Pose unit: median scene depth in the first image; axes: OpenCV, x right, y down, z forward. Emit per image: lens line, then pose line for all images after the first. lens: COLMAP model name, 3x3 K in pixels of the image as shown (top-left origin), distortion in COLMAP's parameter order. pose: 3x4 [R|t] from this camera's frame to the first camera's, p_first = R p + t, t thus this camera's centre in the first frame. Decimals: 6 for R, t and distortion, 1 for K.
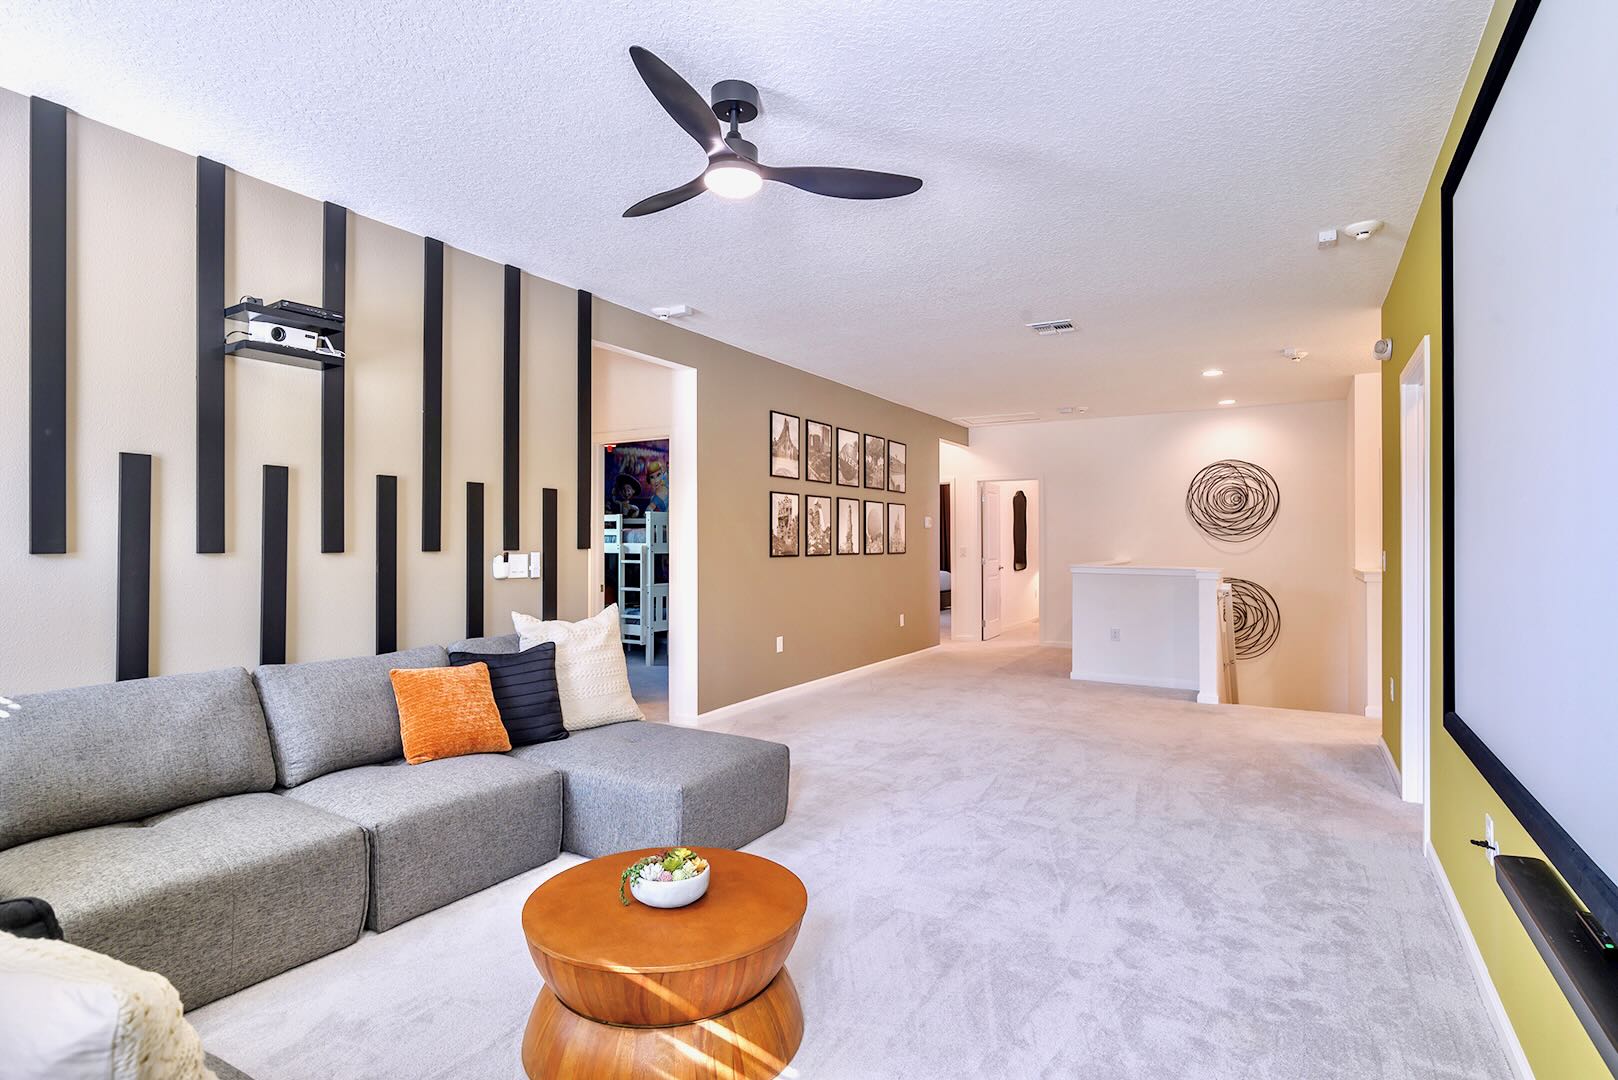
lens RADIAL K [[825.7, 0, 802.1], [0, 825.7, 542.7], [0, 0, 1]] dist [0.006083, 0.000344]
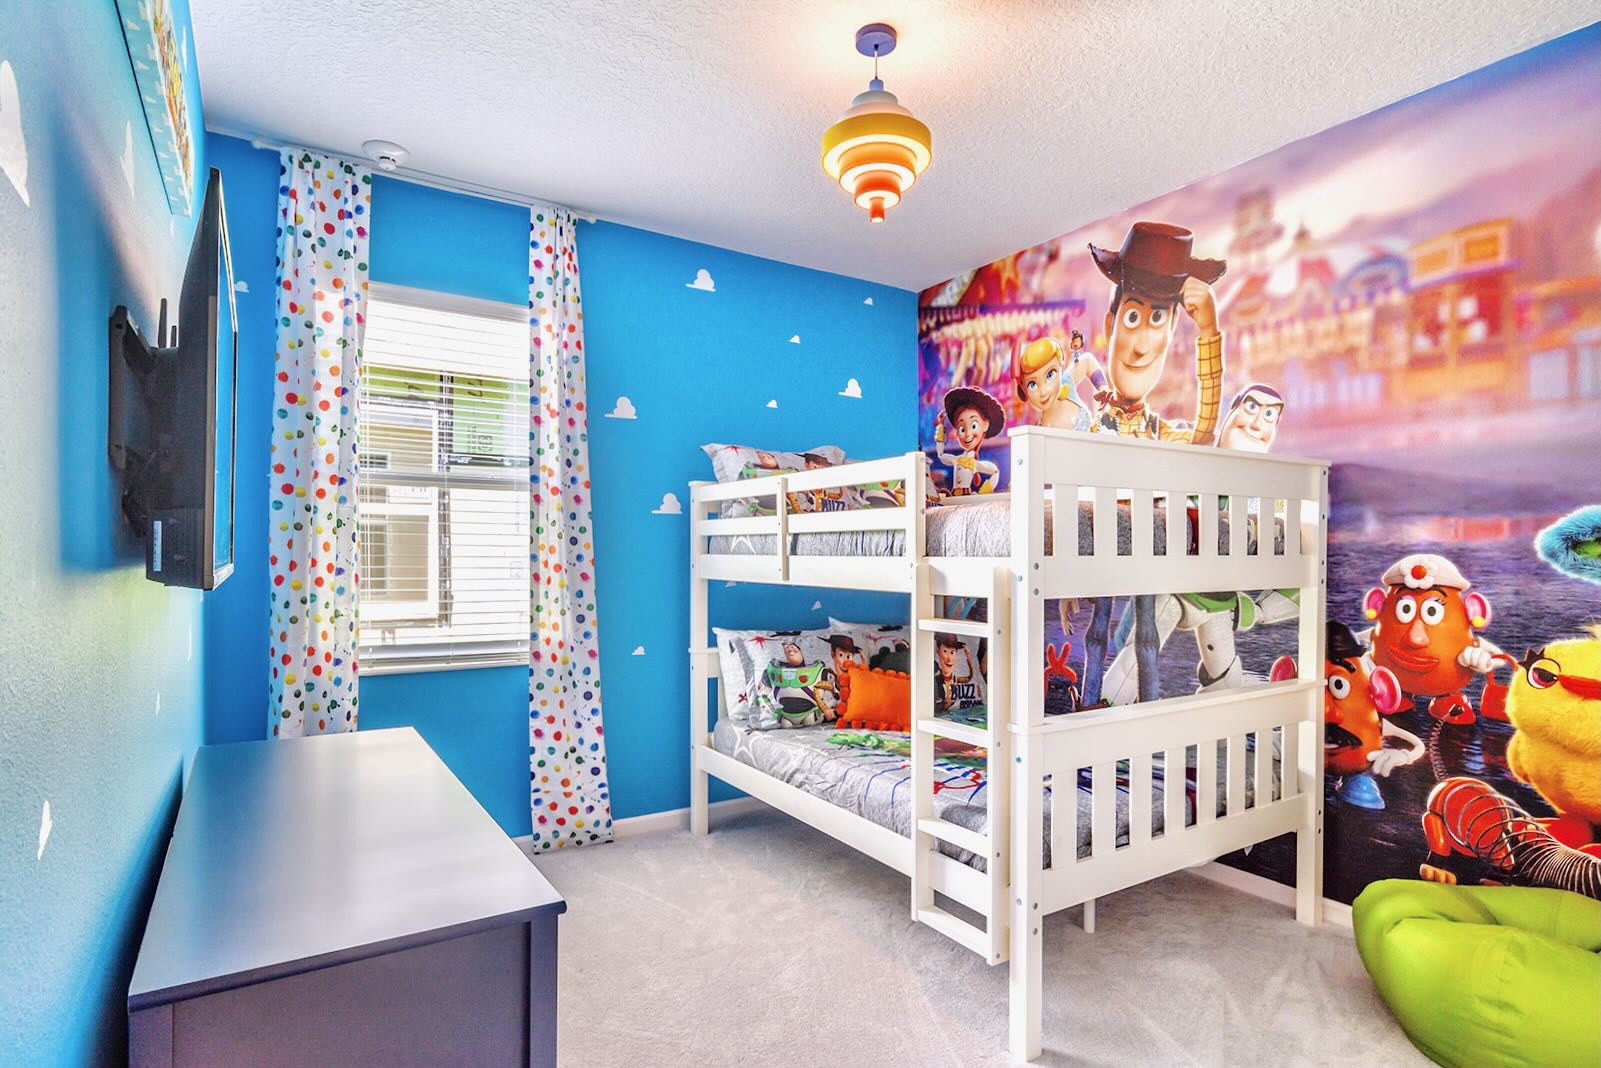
lens RADIAL K [[817.0, 0, 795.2], [0, 817.0, 544.9], [0, 0, 1]] dist [0.006083, 0.000344]
pose [[0.898091, 0.004774, -0.439784, -0.136556], [-0.007191, 0.999967, -0.003831, -0.002483], [0.439751, 0.006603, 0.898096, 0.737142]]
